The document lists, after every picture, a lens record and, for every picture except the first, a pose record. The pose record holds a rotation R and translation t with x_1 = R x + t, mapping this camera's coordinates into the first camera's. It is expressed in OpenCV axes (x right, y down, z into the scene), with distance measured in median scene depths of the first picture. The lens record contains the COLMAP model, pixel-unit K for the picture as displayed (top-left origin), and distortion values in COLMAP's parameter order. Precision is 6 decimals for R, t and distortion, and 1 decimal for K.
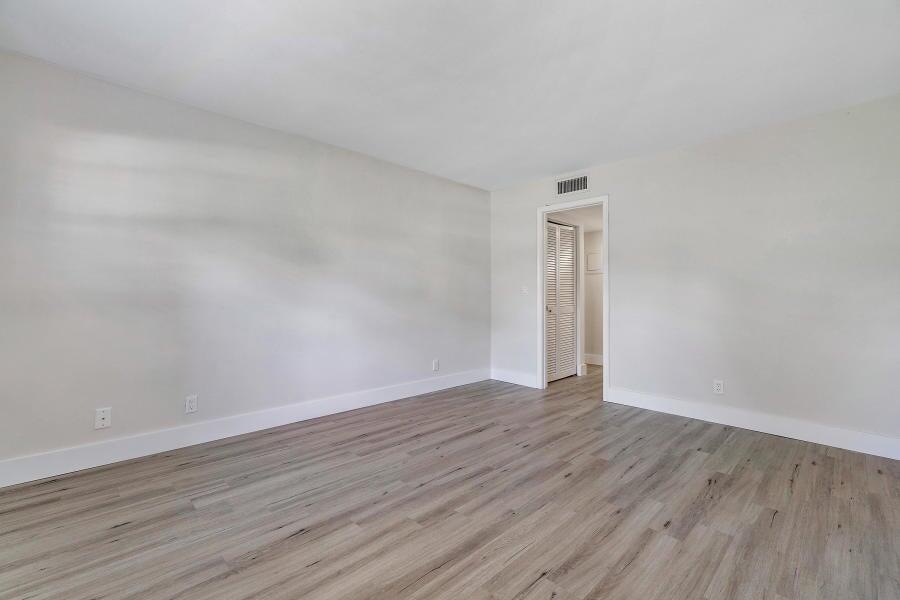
lens RADIAL K [[391.0, 0, 449.0], [0, 391.0, 298.5], [0, 0, 1]] dist [-0.000616, -0.000003]
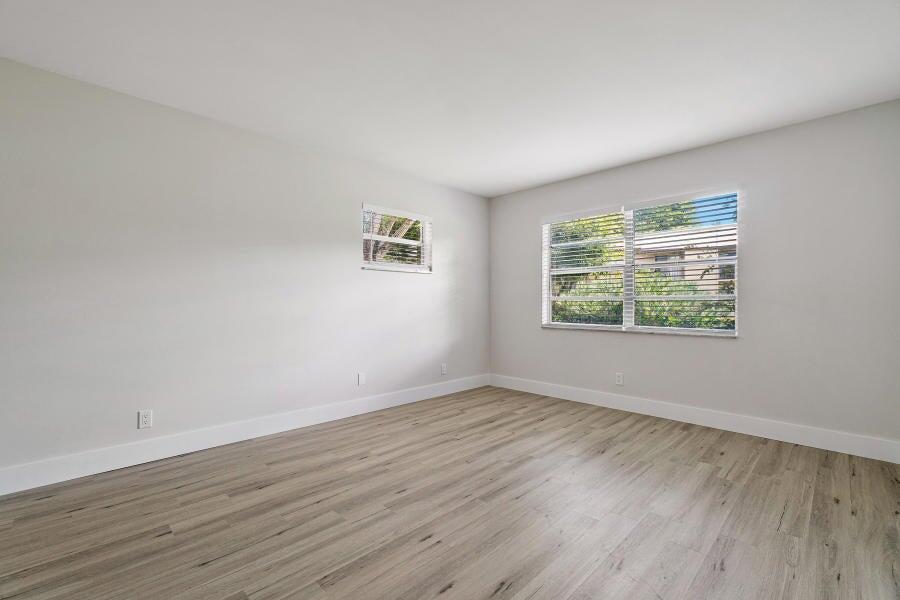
lens RADIAL K [[391.0, 0, 451.0], [0, 391.0, 301.7], [0, 0, 1]] dist [-0.000616, -0.000003]
pose [[-0.999877, -0.008198, -0.013384, 0.220936], [-0.008182, 0.999966, -0.001261, -0.009276], [0.013394, -0.001151, -0.999910, 2.152329]]
